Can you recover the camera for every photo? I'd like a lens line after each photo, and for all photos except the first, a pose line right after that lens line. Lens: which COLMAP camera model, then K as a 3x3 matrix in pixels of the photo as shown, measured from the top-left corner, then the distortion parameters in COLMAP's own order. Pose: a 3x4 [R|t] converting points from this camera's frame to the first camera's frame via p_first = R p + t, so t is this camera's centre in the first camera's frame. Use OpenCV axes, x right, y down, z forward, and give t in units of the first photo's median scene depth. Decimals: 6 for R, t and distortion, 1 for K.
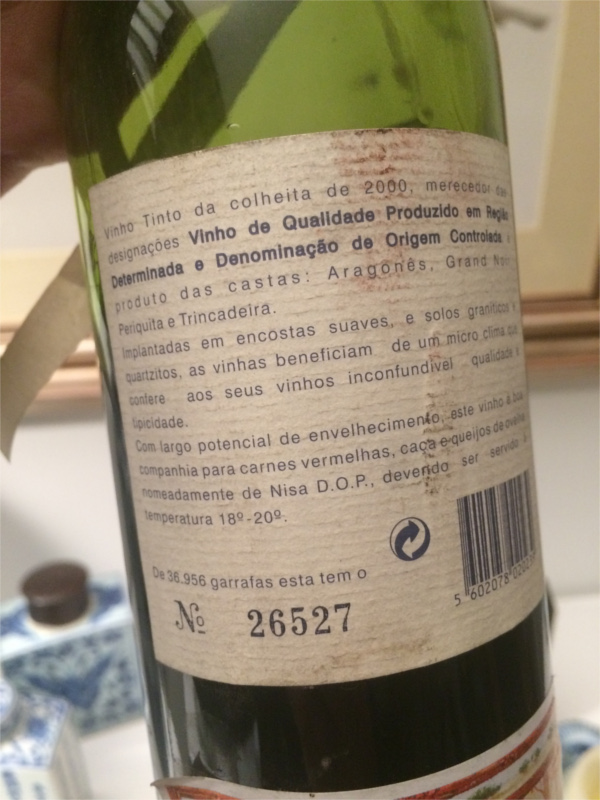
lens RADIAL K [[698.1, 0, 300.0], [0, 698.1, 400.0], [0, 0, 1]] dist [0.102339, -0.194698]
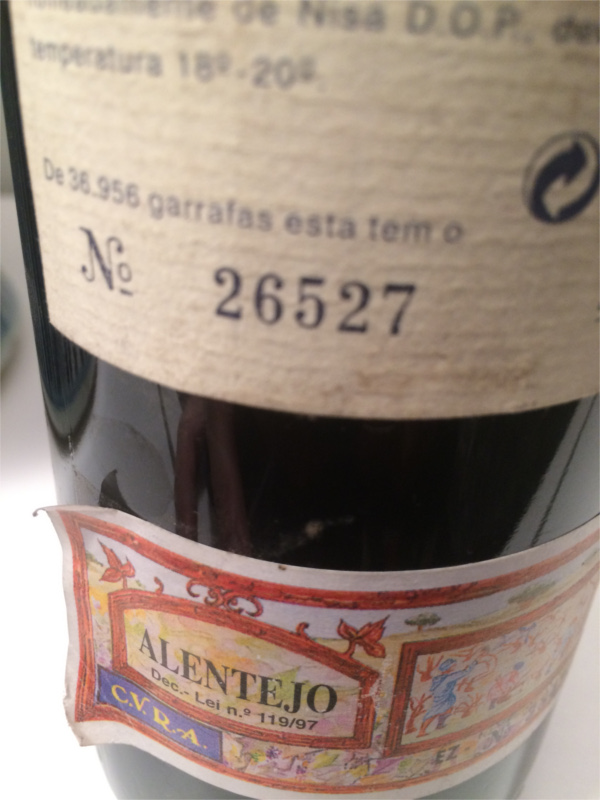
lens RADIAL K [[698.1, 0, 300.0], [0, 698.1, 400.0], [0, 0, 1]] dist [0.102339, -0.194698]
pose [[0.985264, 0.151937, 0.078548, -0.039188], [-0.170843, 0.896239, 0.409351, 0.166276], [-0.008202, -0.416738, 0.908990, 0.493262]]
